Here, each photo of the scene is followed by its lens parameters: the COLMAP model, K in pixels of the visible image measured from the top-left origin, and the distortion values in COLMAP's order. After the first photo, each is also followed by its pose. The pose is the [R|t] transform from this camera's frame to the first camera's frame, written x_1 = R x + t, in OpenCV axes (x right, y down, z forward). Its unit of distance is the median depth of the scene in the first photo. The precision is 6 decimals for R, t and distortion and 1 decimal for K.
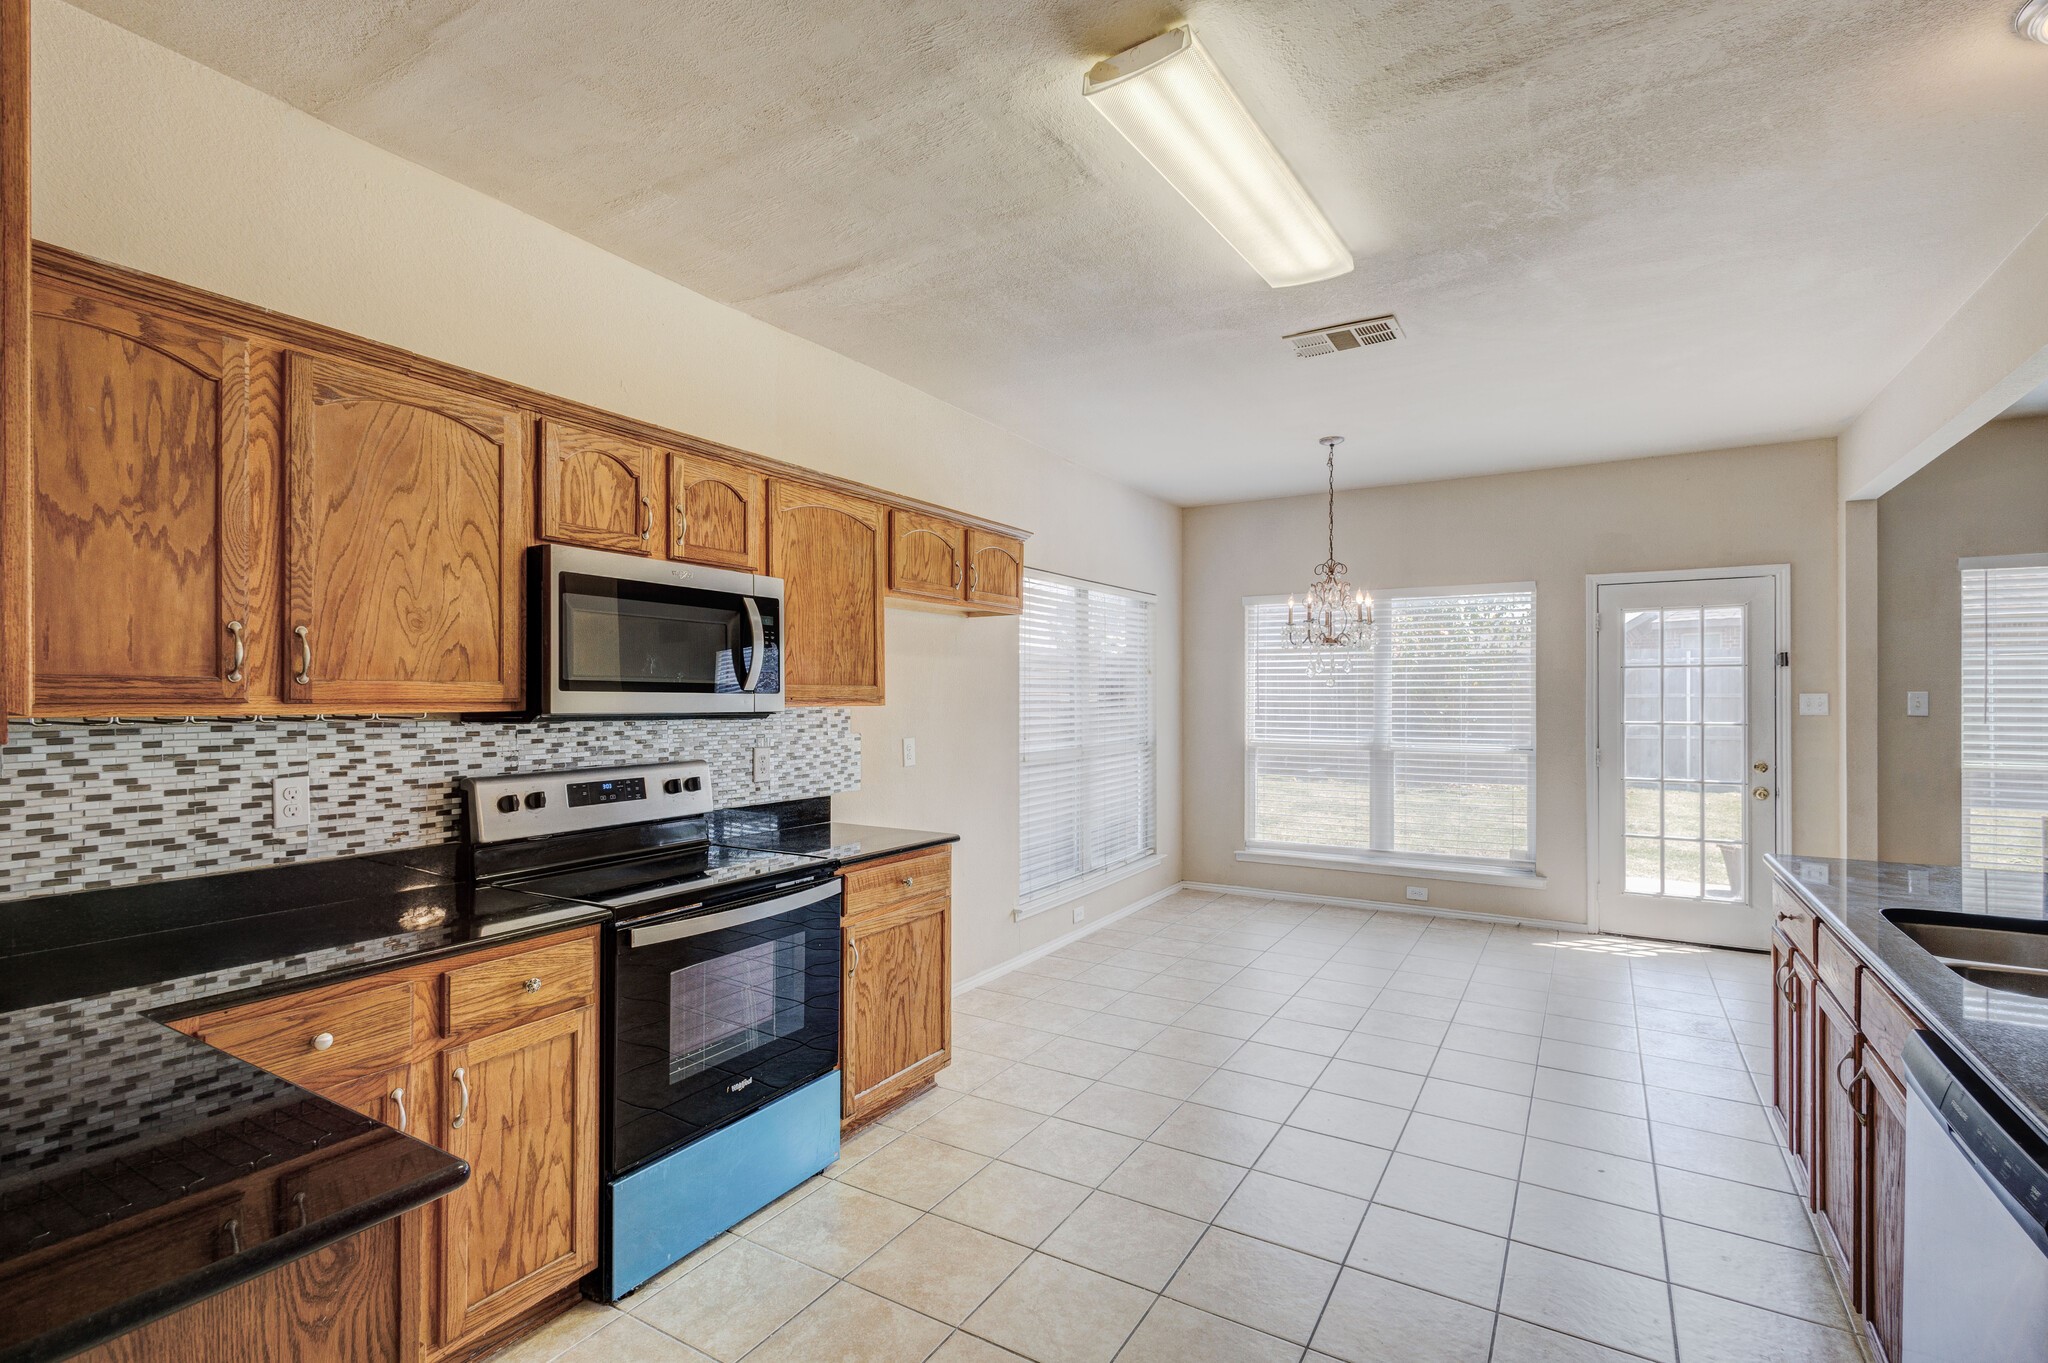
lens RADIAL K [[945.8, 0, 1025.6], [0, 945.8, 686.5], [0, 0, 1]] dist [0.005674, -0.001611]
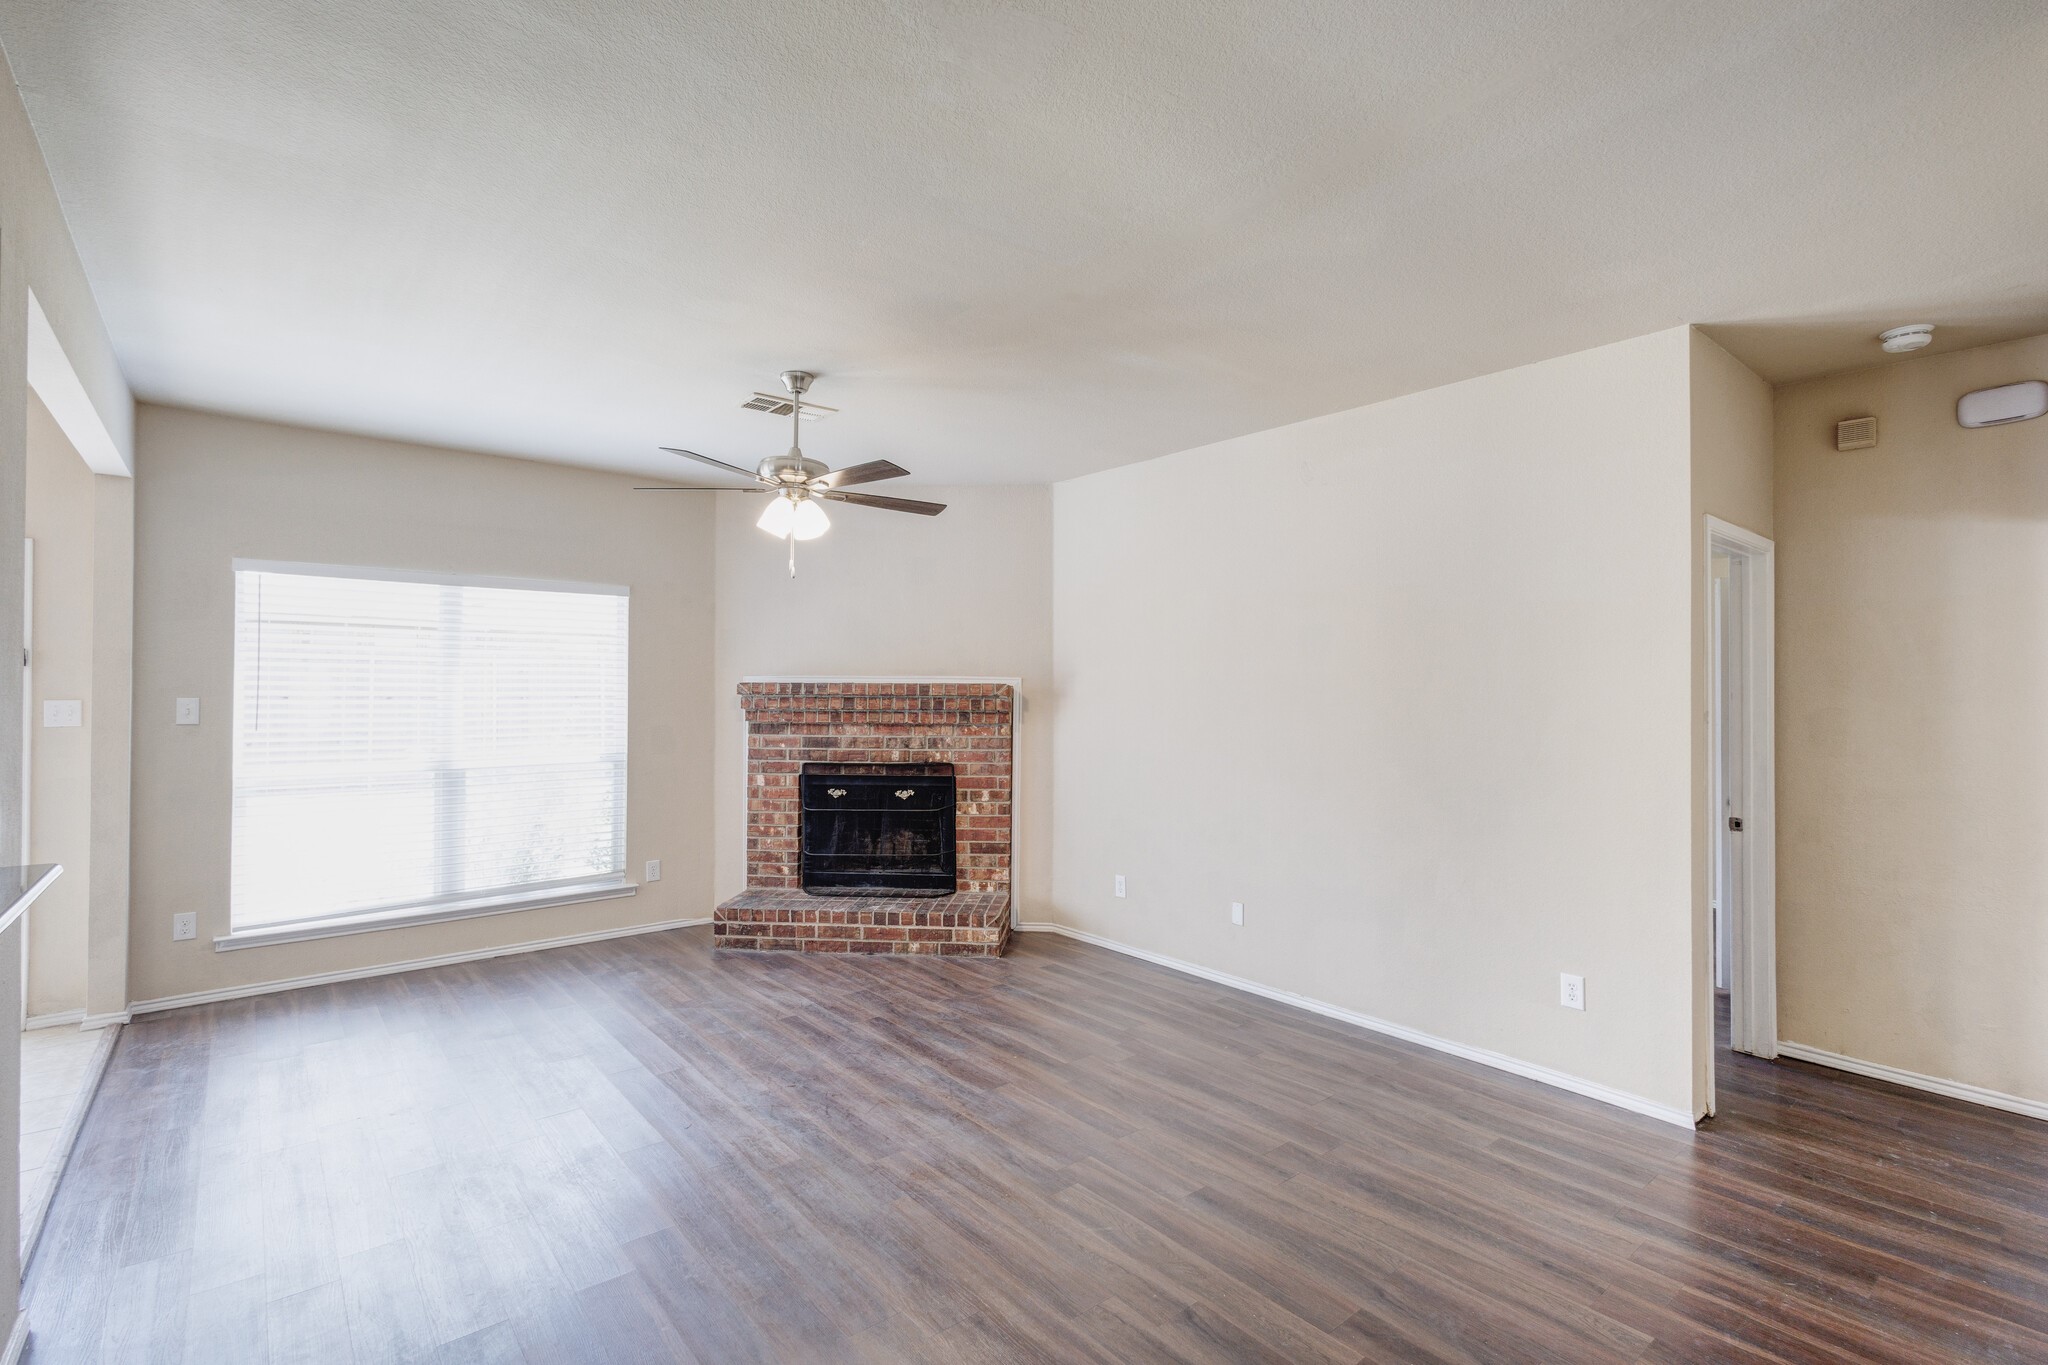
lens RADIAL K [[935.6, 0, 1016.8], [0, 935.6, 684.7], [0, 0, 1]] dist [0.011004, -0.000091]
pose [[0.334869, 0.008098, 0.942230, 0.818361], [-0.011546, 0.999923, -0.004490, -0.029209], [-0.942194, -0.009376, 0.334937, -0.129153]]
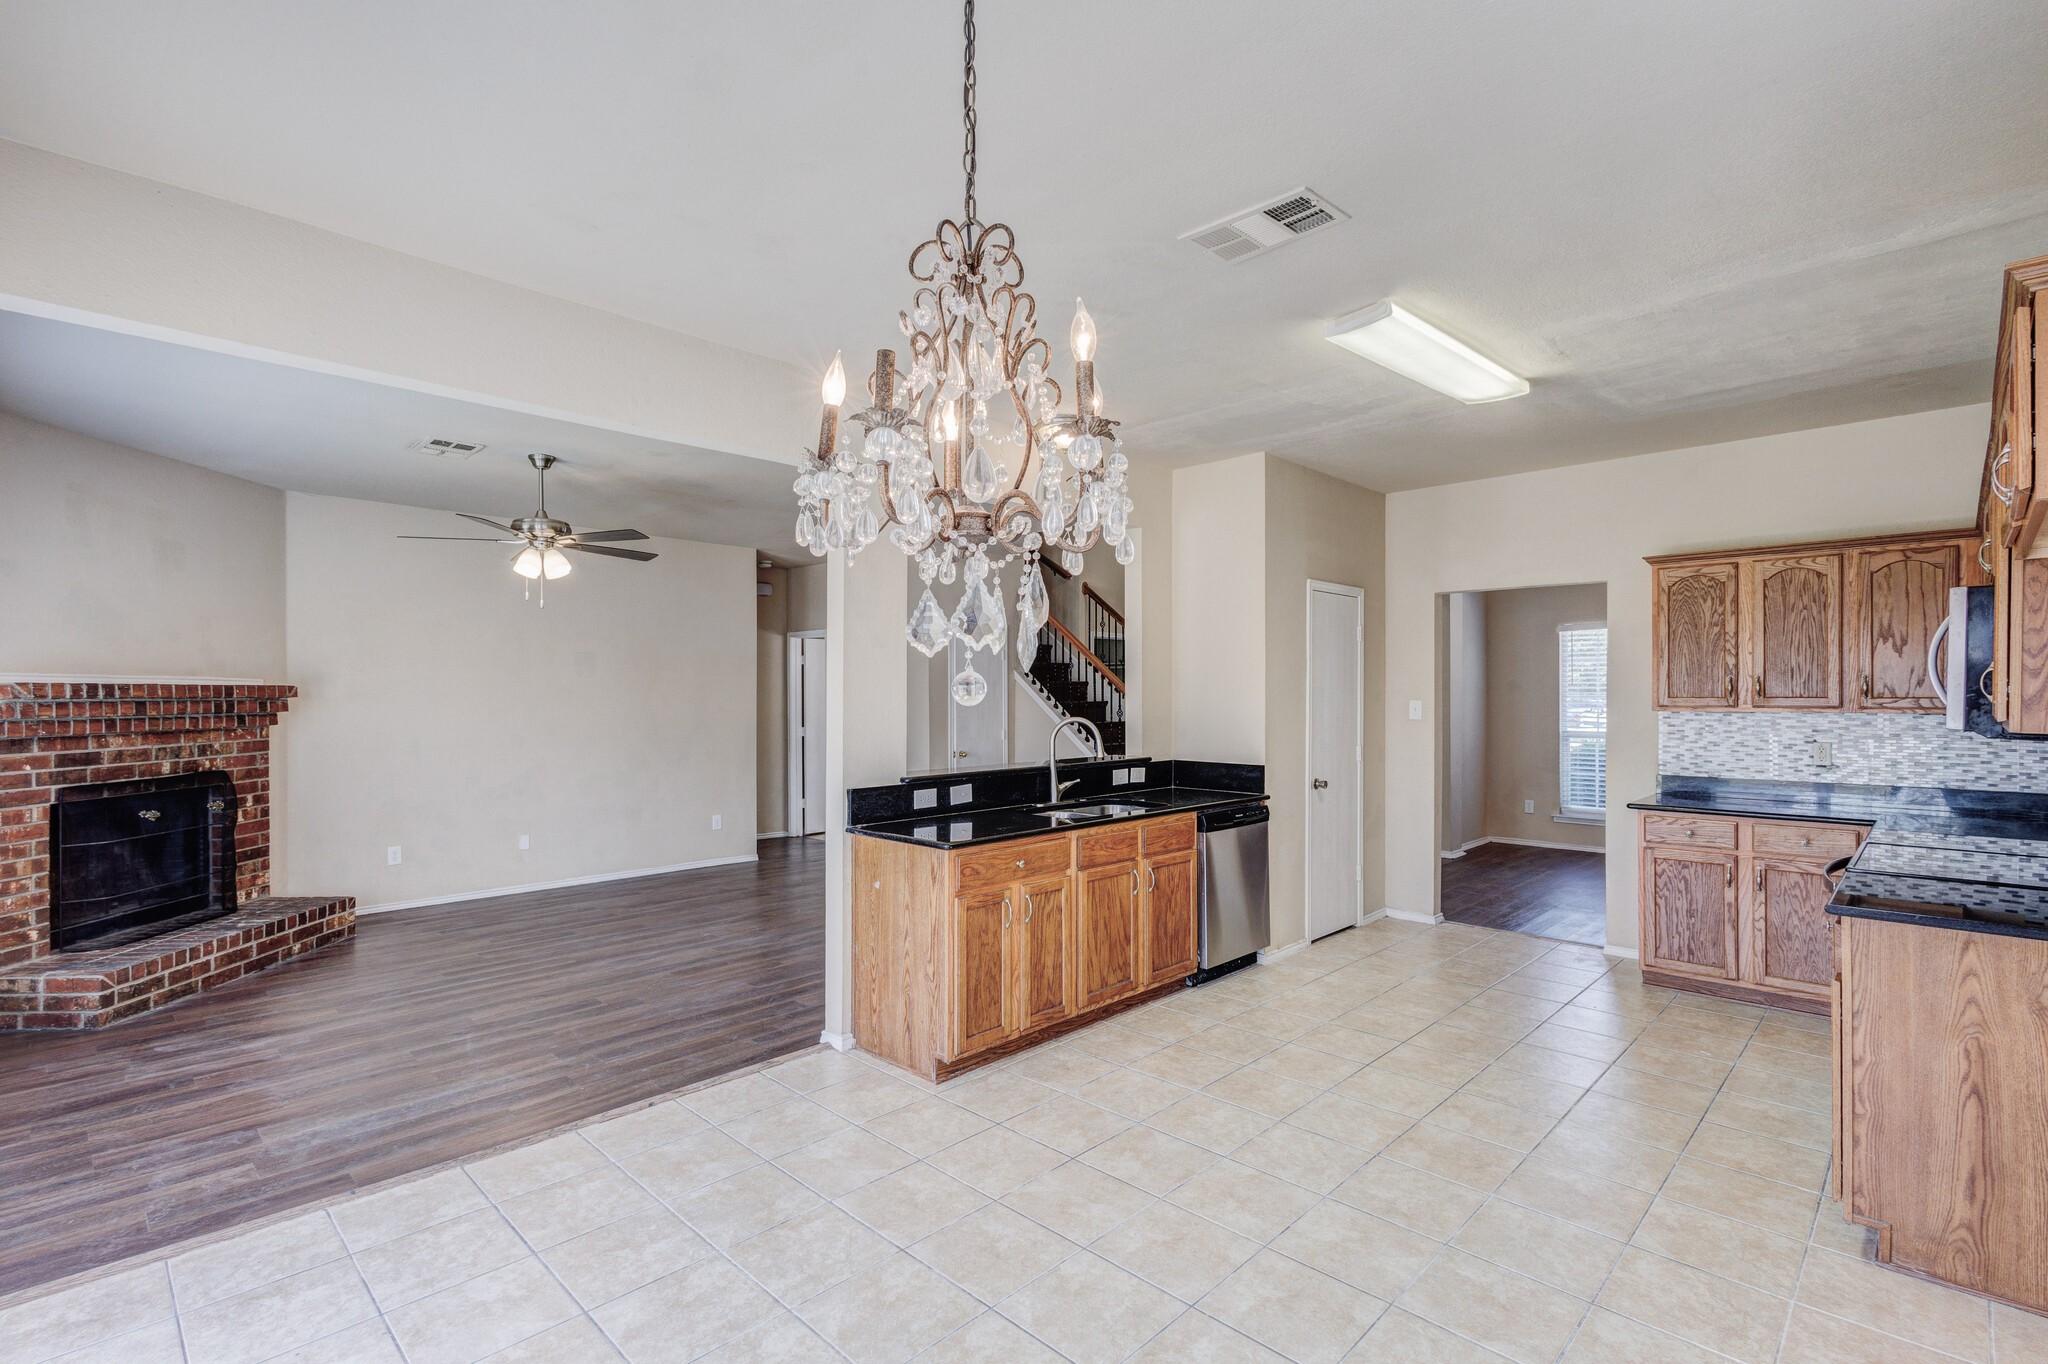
lens RADIAL K [[943.5, 0, 1024.0], [0, 943.5, 691.4], [0, 0, 1]] dist [0.011620, -0.004439]
pose [[-0.972926, 0.001289, 0.231112, 0.598413], [-0.001015, 0.999951, -0.009851, -0.001873], [-0.231114, -0.009819, -0.972877, 3.046269]]
